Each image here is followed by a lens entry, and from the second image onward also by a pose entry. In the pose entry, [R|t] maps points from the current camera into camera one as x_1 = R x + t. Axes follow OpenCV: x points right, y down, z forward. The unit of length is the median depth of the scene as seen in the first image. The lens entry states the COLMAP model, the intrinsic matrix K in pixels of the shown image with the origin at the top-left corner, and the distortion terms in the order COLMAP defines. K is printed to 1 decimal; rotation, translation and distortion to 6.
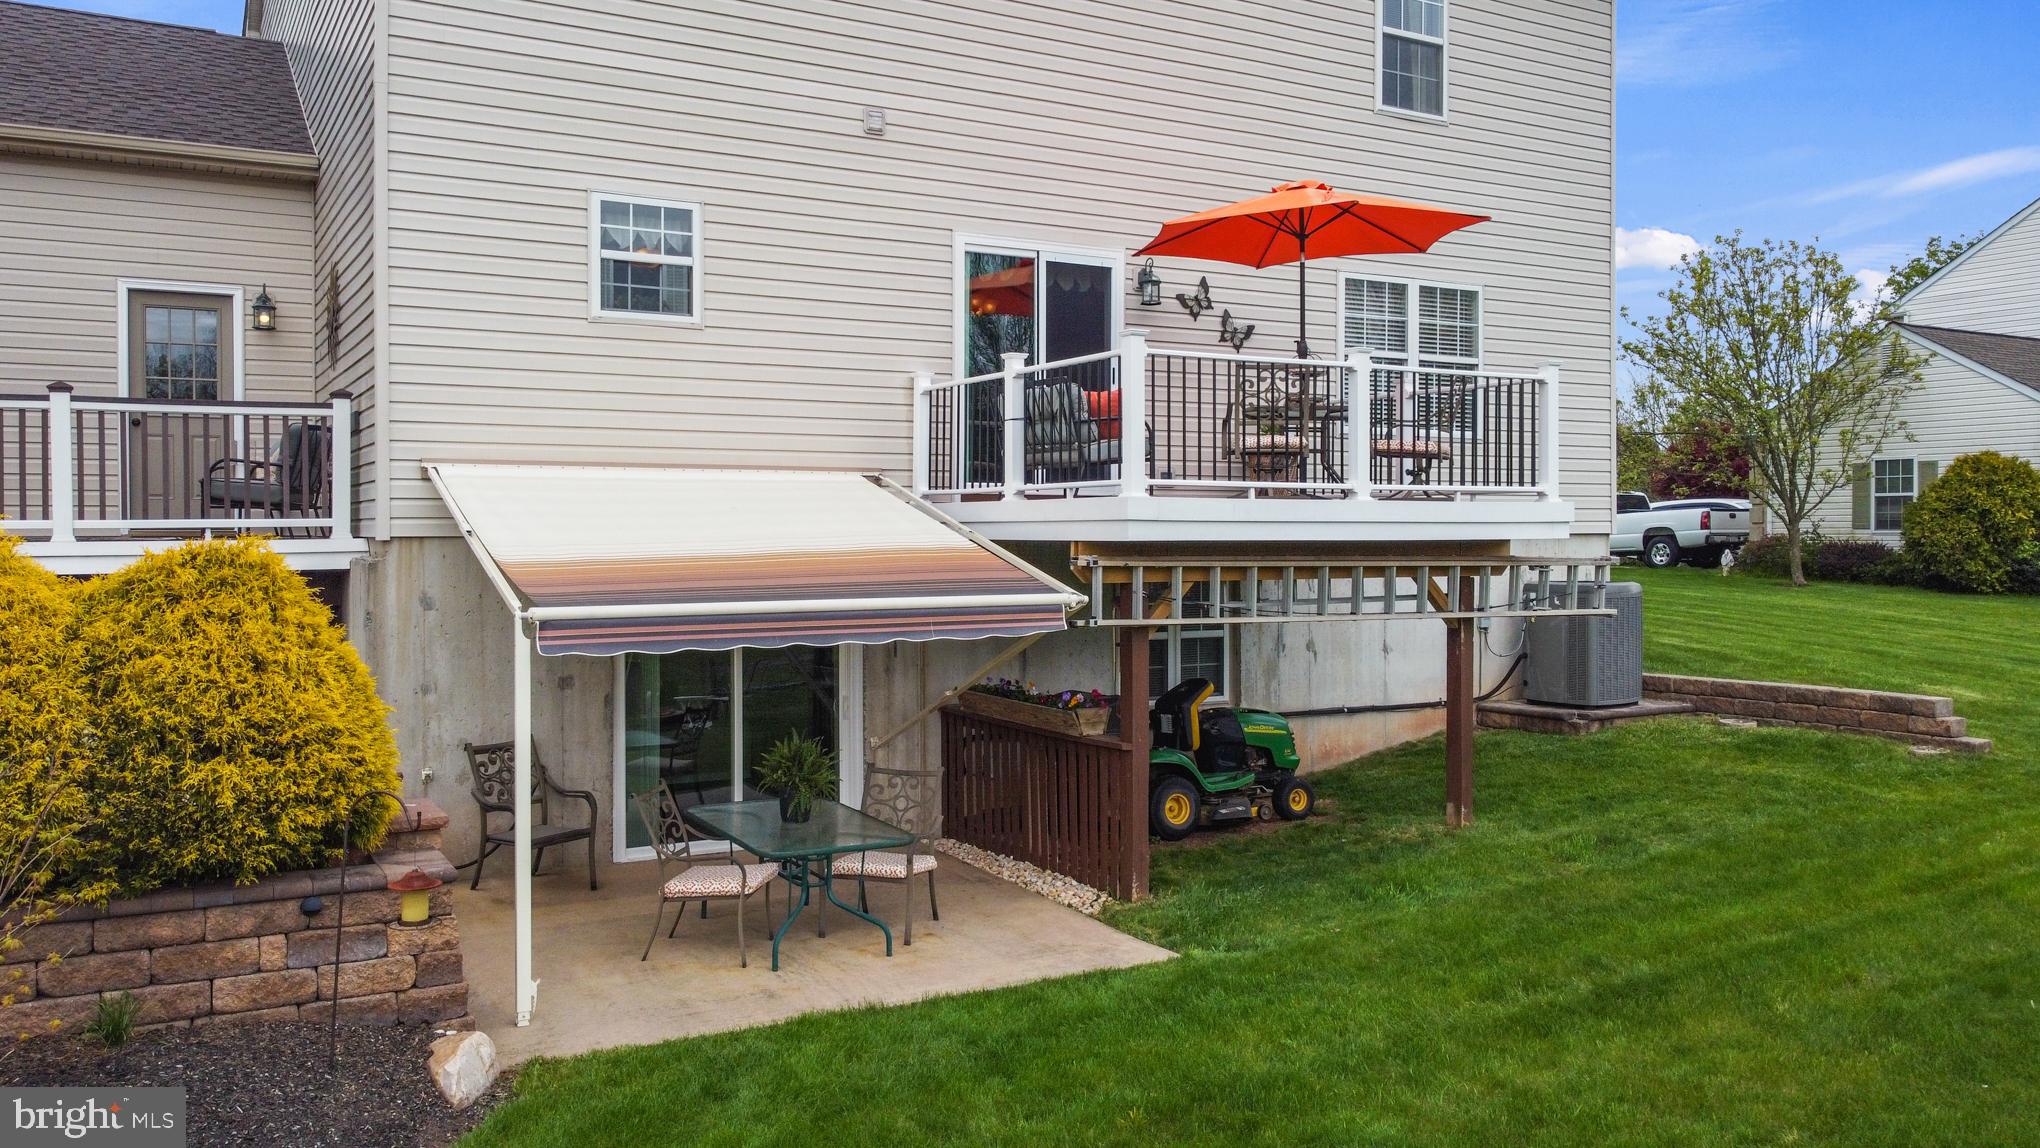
lens RADIAL K [[1551.8, 0, 1011.0], [0, 1551.8, 564.1], [0, 0, 1]] dist [-0.006151, -0.006056]
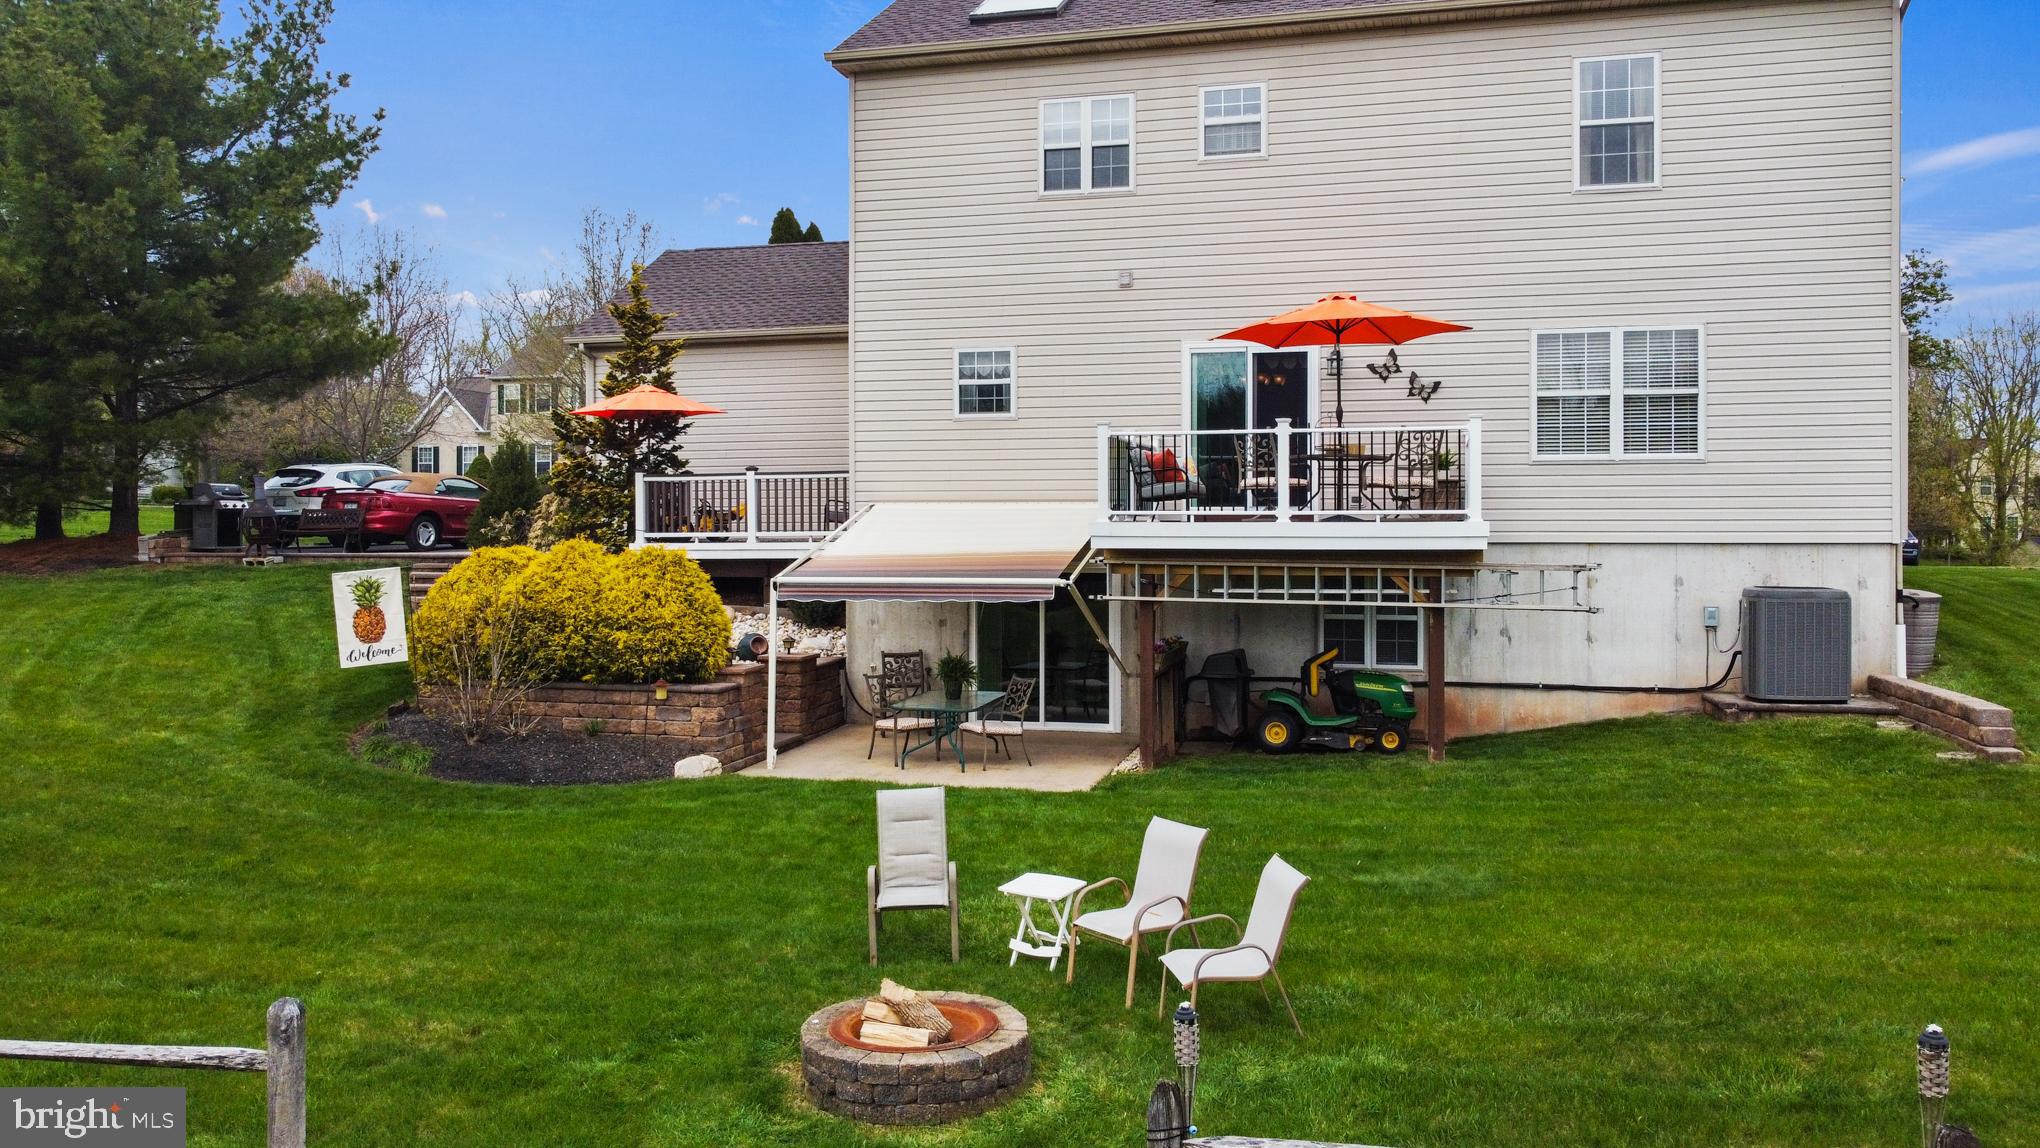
lens RADIAL K [[1616.6, 0, 1029.9], [0, 1616.6, 542.3], [0, 0, 1]] dist [0.059292, -0.047245]
pose [[0.712248, 0.009832, -0.701859, 0.884503], [-0.014551, 0.999894, -0.000760, -0.013446], [0.701777, 0.010754, 0.712316, -0.210358]]
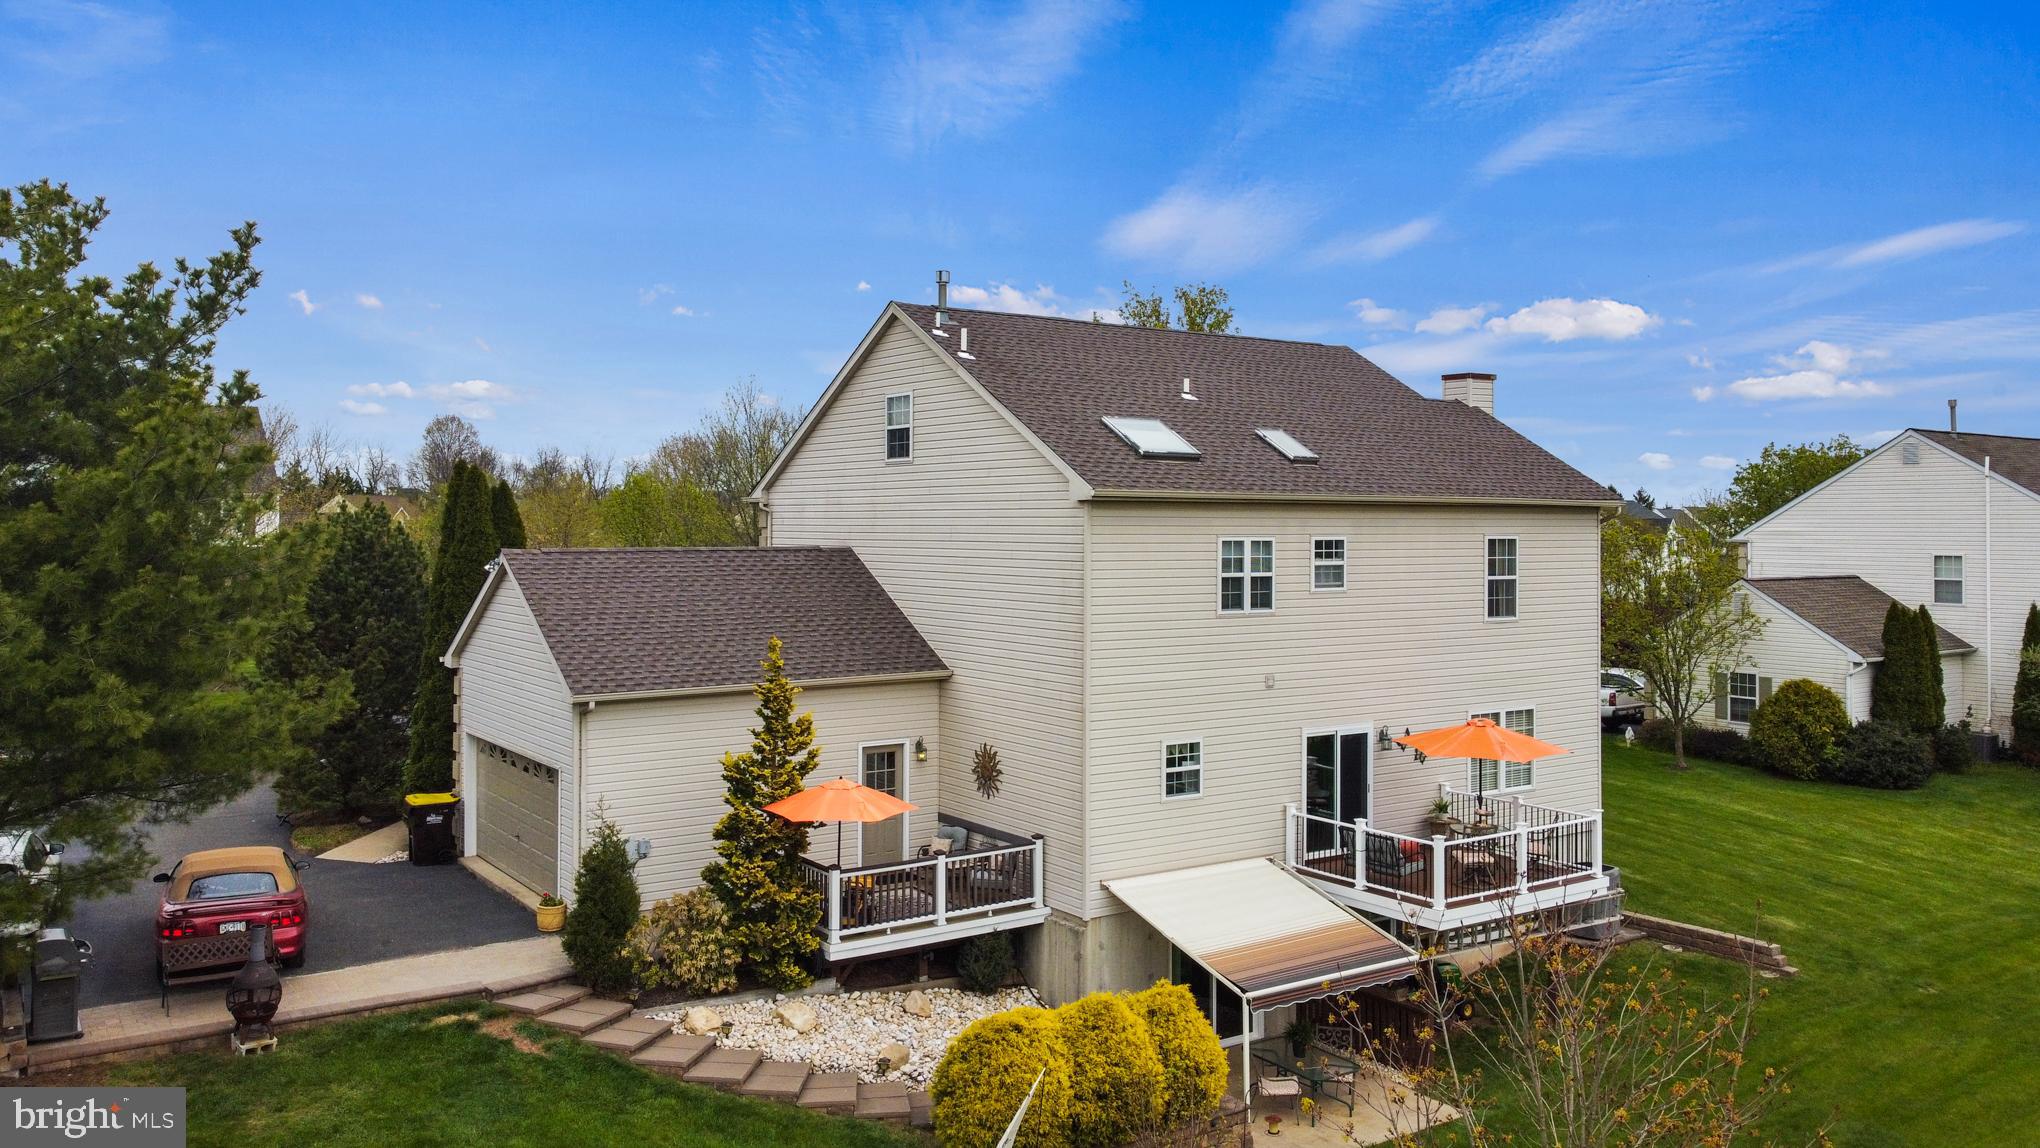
lens RADIAL K [[1542.5, 0, 1028.3], [0, 1542.5, 520.2], [0, 0, 1]] dist [-0.006088, -0.002257]
pose [[0.995975, 0.005683, 0.089448, -0.512326], [-0.003371, 0.999657, -0.025973, -0.389108], [-0.089565, 0.025566, 0.995653, -0.860795]]
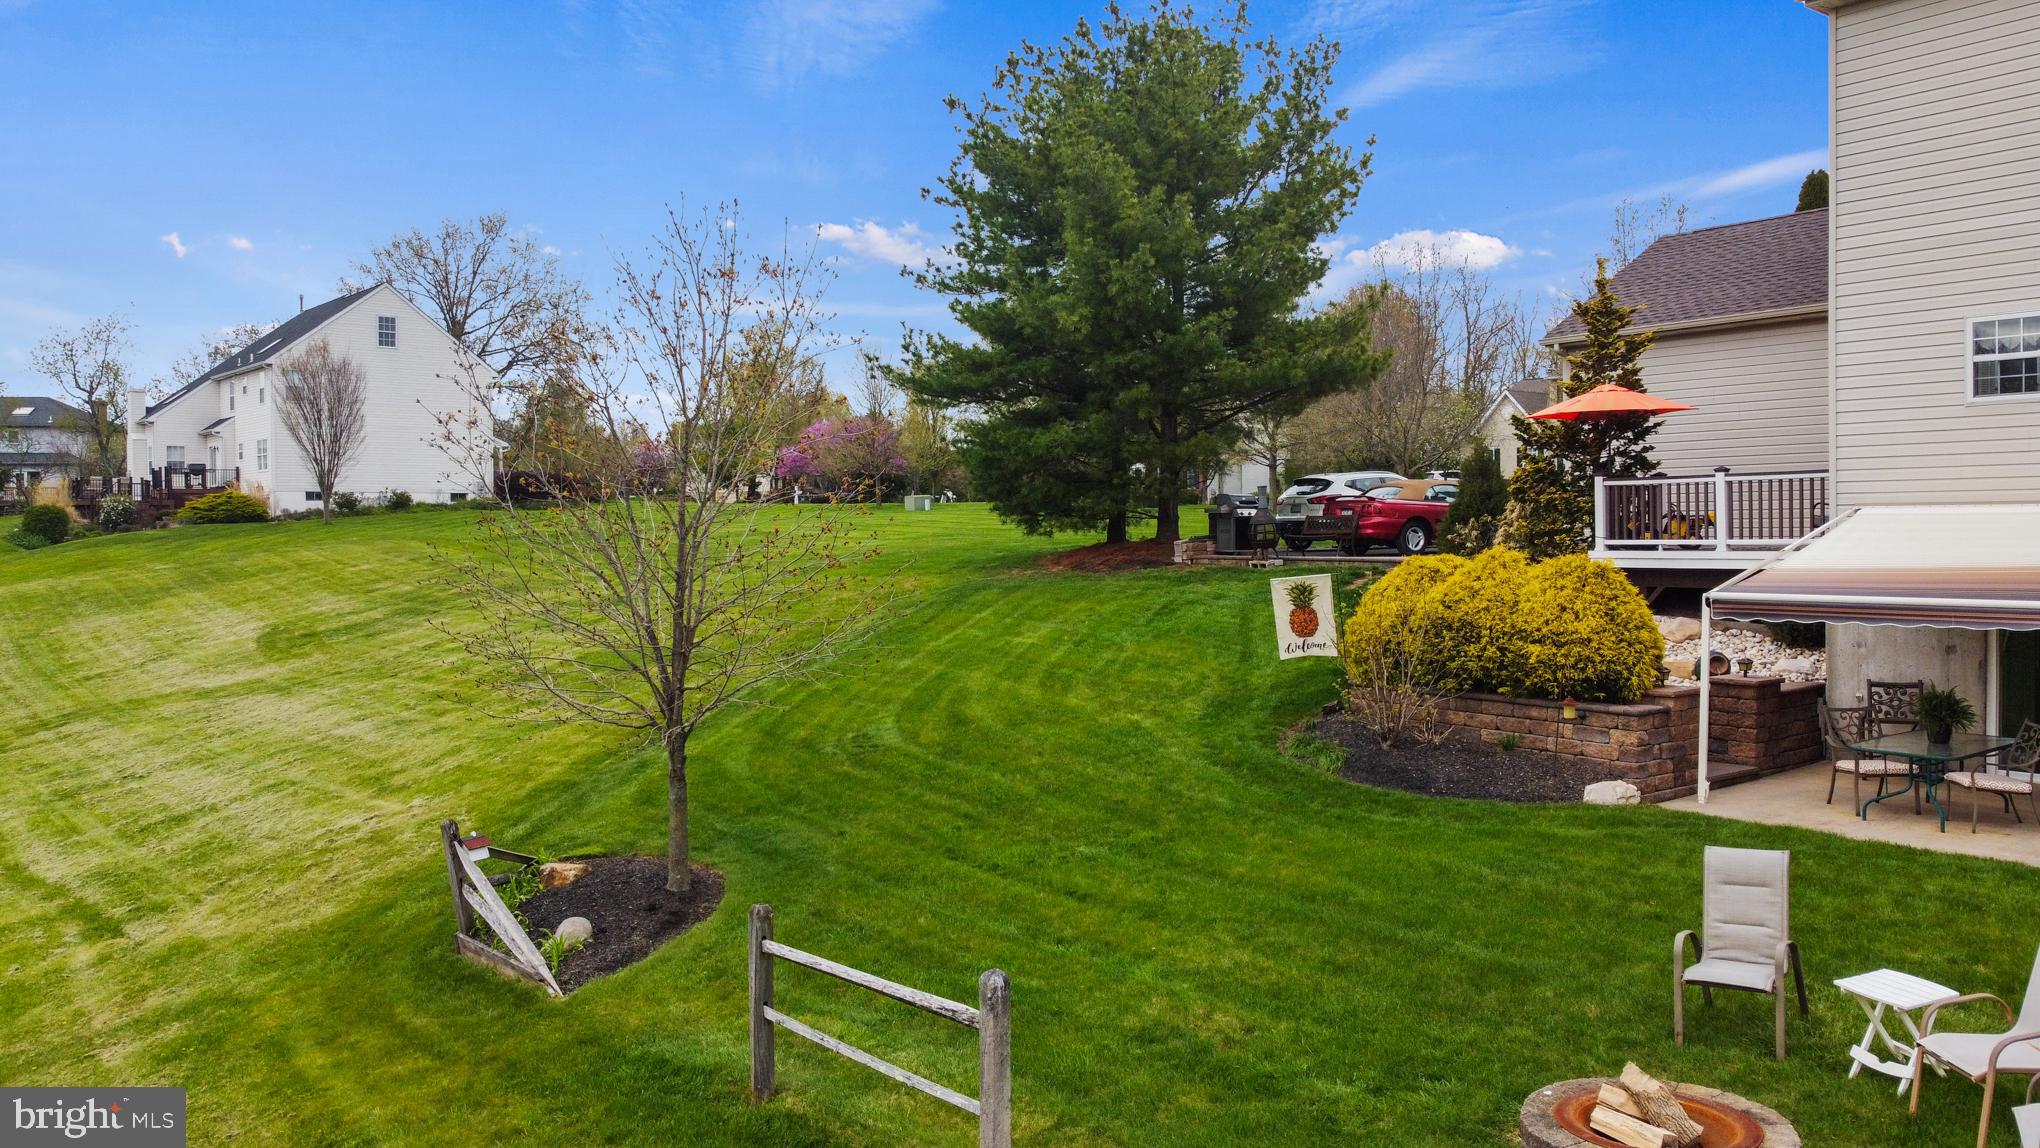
lens RADIAL K [[1616.6, 0, 1029.9], [0, 1616.6, 542.3], [0, 0, 1]] dist [0.059292, -0.047245]
pose [[0.136291, 0.013059, -0.990583, 0.931469], [-0.013753, 0.999842, 0.011289, -0.026213], [0.990573, 0.012085, 0.136449, -0.075336]]
